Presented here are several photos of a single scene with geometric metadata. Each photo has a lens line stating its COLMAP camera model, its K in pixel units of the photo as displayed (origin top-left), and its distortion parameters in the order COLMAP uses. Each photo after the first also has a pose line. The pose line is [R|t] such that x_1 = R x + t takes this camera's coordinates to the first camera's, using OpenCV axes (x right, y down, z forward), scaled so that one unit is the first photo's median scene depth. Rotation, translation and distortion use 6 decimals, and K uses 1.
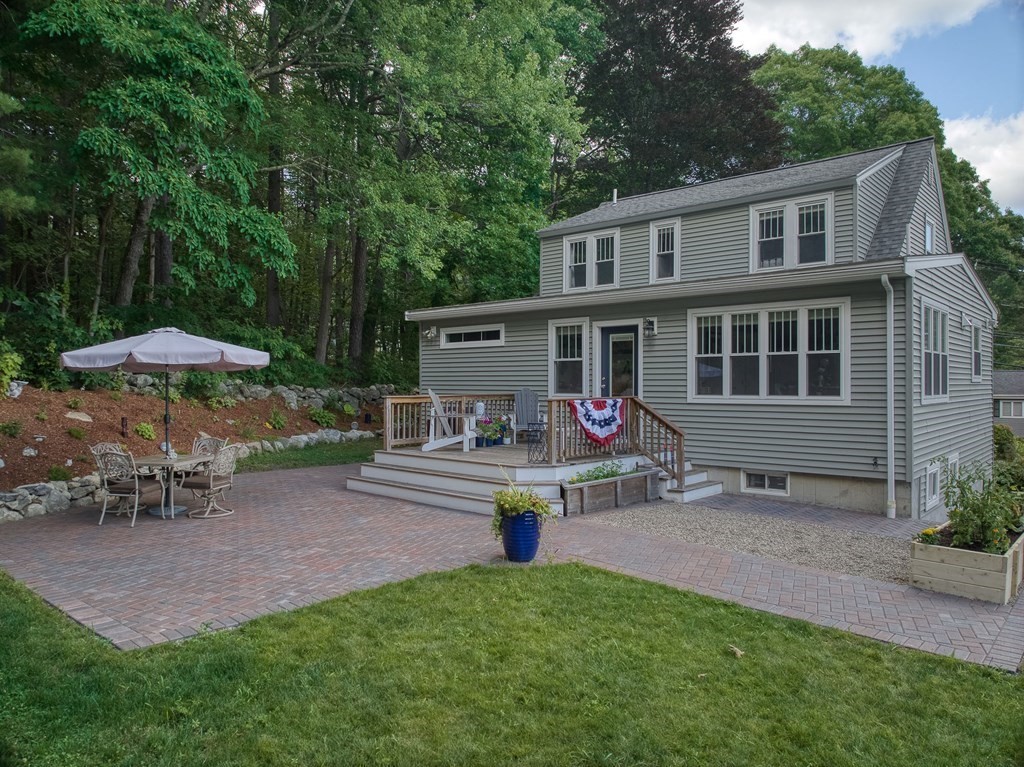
lens RADIAL K [[692.1, 0, 511.3], [0, 692.1, 386.6], [0, 0, 1]] dist [-0.031506, -0.017917]
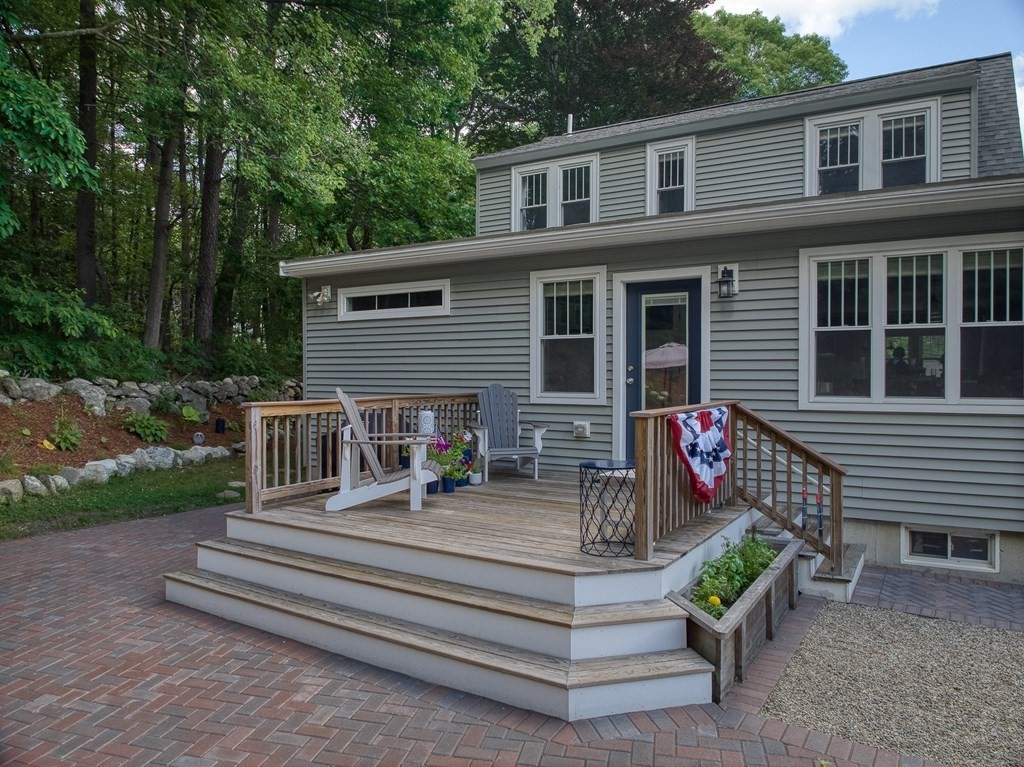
lens RADIAL K [[692.1, 0, 522.5], [0, 692.1, 382.9], [0, 0, 1]] dist [-0.031506, -0.017917]
pose [[0.979281, -0.003693, 0.202473, -0.070559], [0.001698, 0.999948, 0.010024, -0.004378], [-0.202499, -0.009473, 0.979237, 0.372932]]
